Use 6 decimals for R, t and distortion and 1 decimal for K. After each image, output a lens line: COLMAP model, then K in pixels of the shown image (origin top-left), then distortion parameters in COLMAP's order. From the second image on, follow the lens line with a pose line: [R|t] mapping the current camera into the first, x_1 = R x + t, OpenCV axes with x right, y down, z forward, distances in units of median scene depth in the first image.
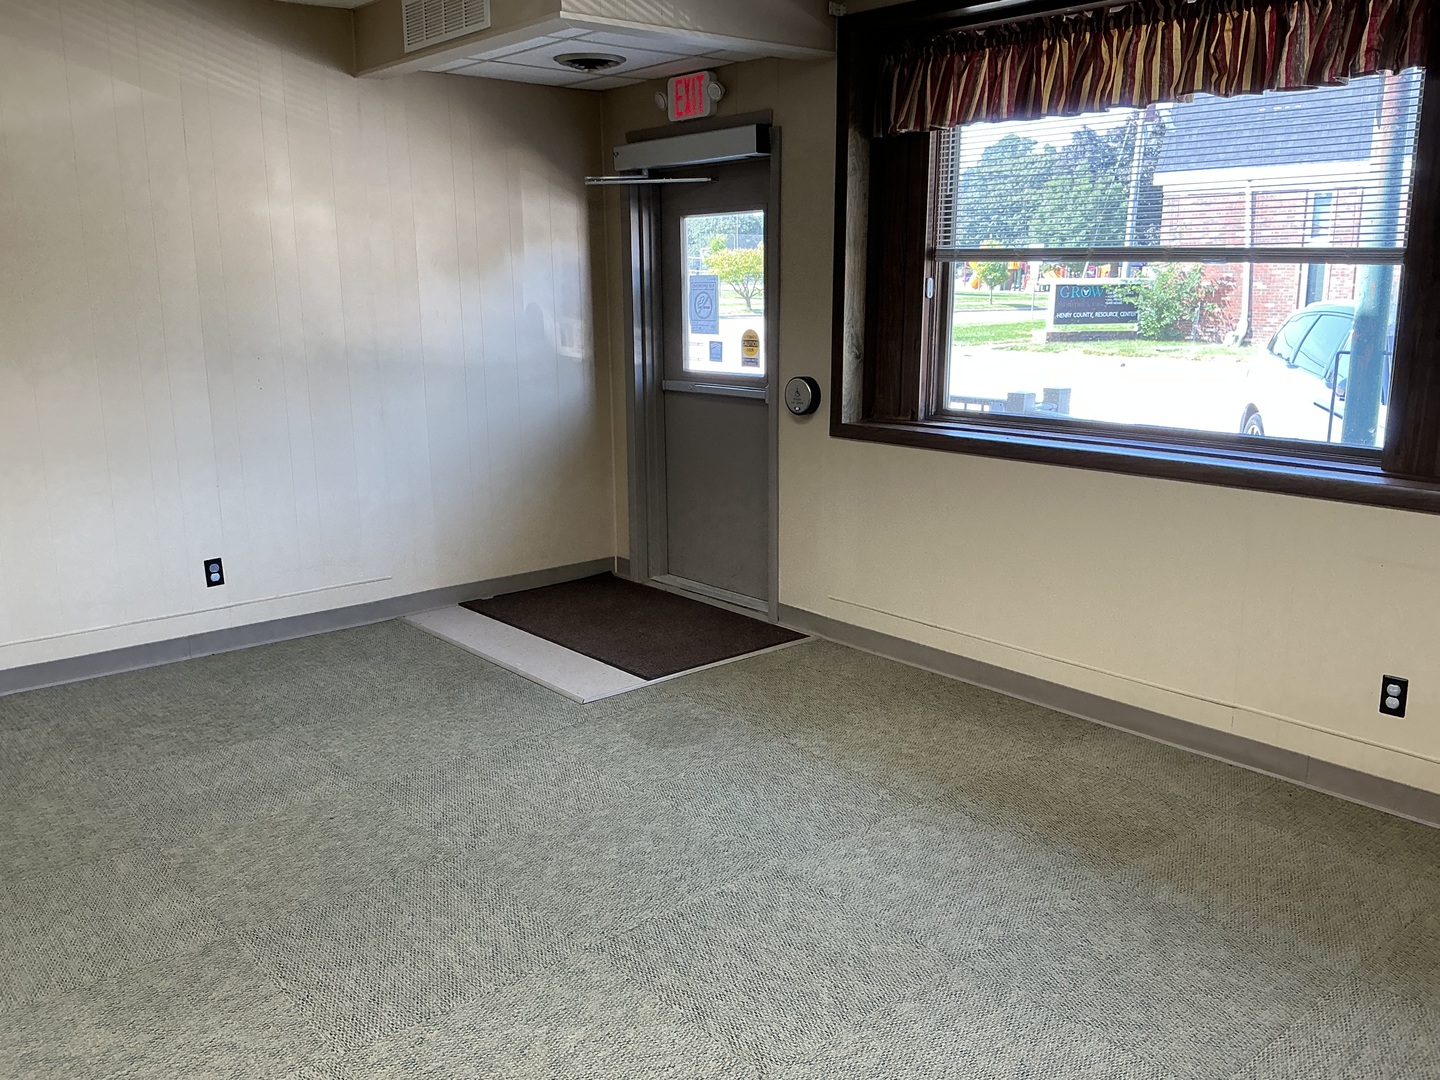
lens RADIAL K [[1195.6, 0, 715.6], [0, 1195.6, 537.7], [0, 0, 1]] dist [0.092830, -0.114262]
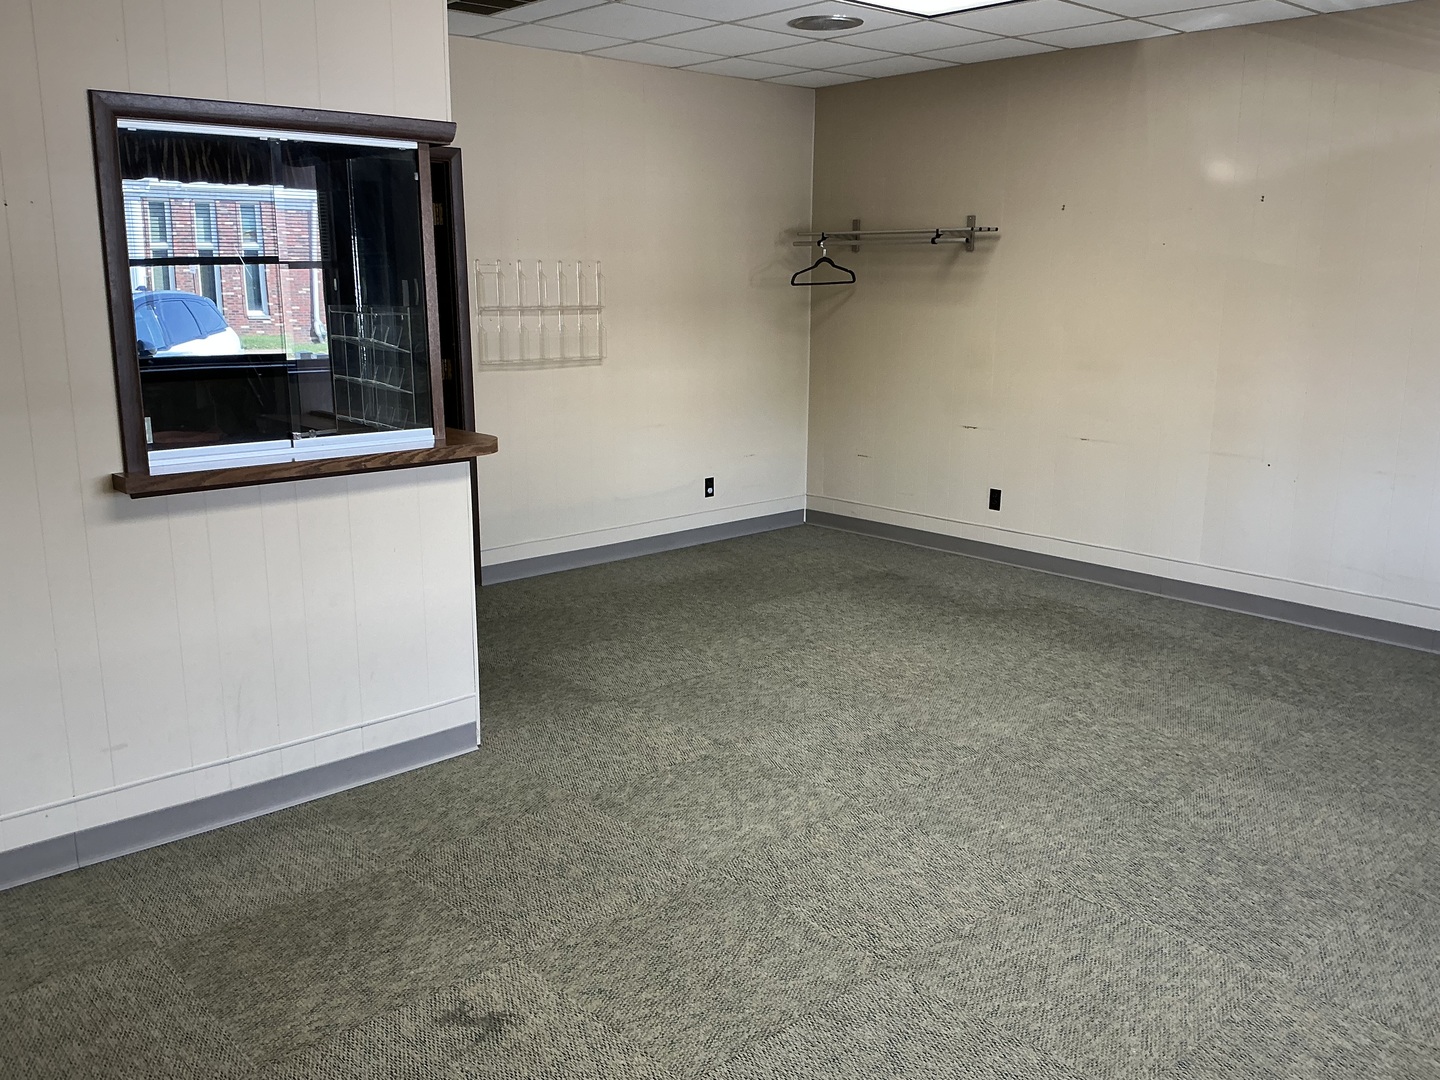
lens RADIAL K [[1195.6, 0, 714.2], [0, 1195.6, 538.4], [0, 0, 1]] dist [0.092830, -0.114262]
pose [[0.037932, 0.217313, -0.975365, 0.826450], [-0.213816, 0.955227, 0.204511, -0.113528], [0.976137, 0.200791, 0.082699, 0.509574]]
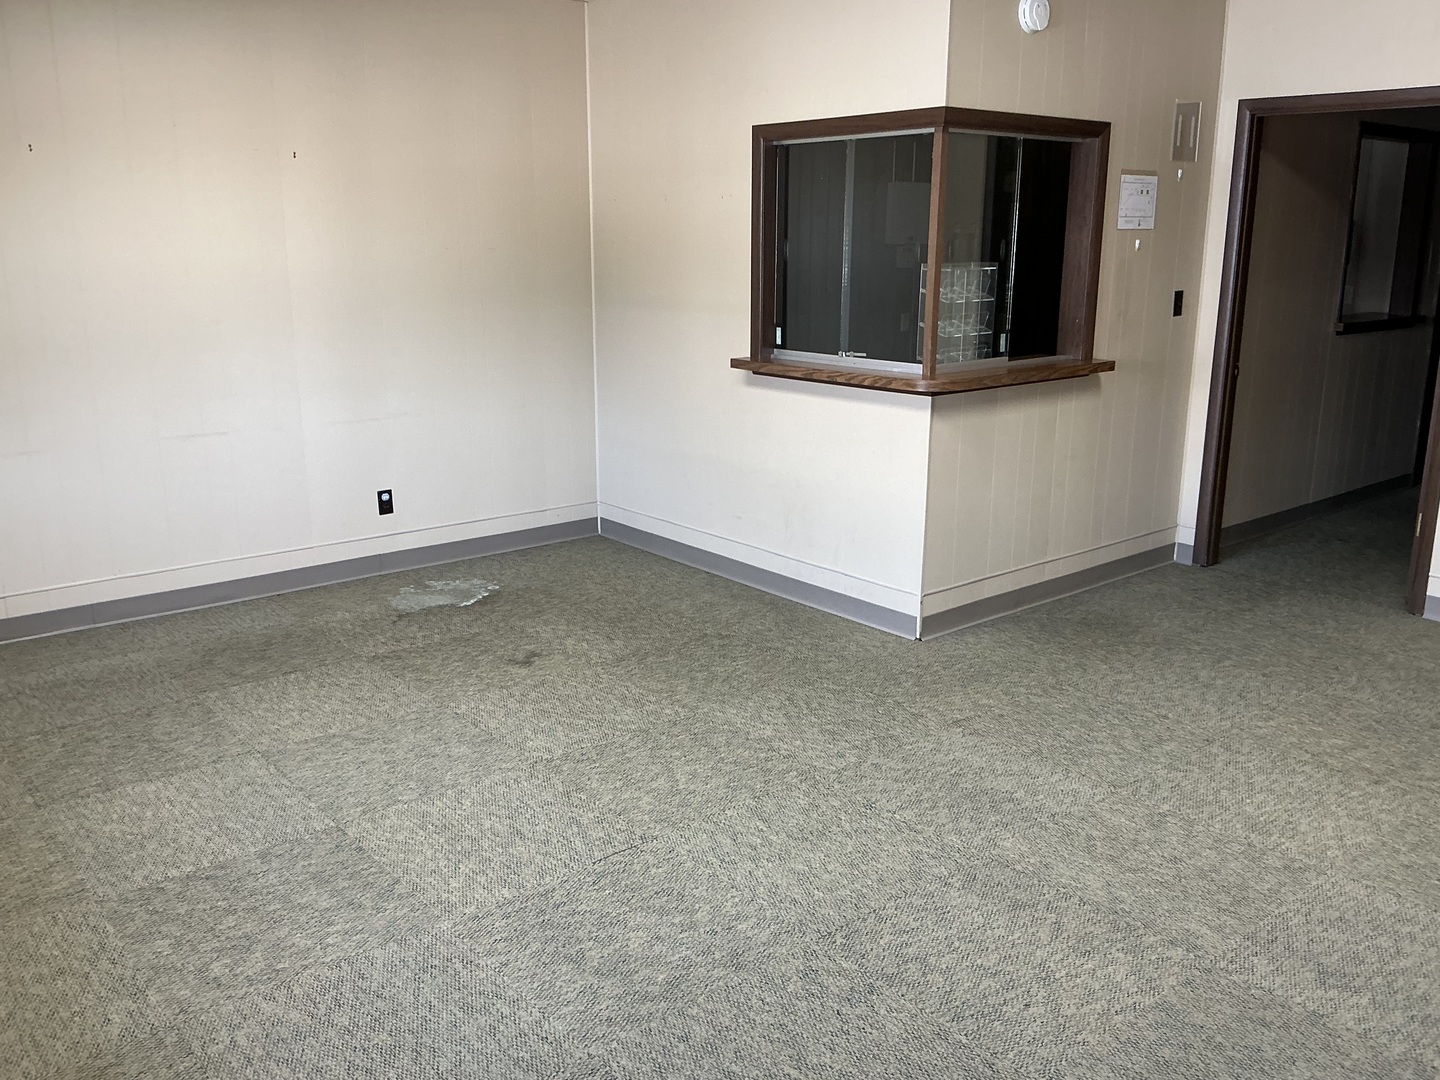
lens RADIAL K [[1195.6, 0, 719.7], [0, 1195.6, 541.1], [0, 0, 1]] dist [0.092830, -0.114262]
pose [[-0.999983, 0.002227, 0.005451, -0.160172], [0.004437, 0.893514, 0.449013, -0.382642], [-0.003870, 0.449030, -0.893508, 1.734134]]
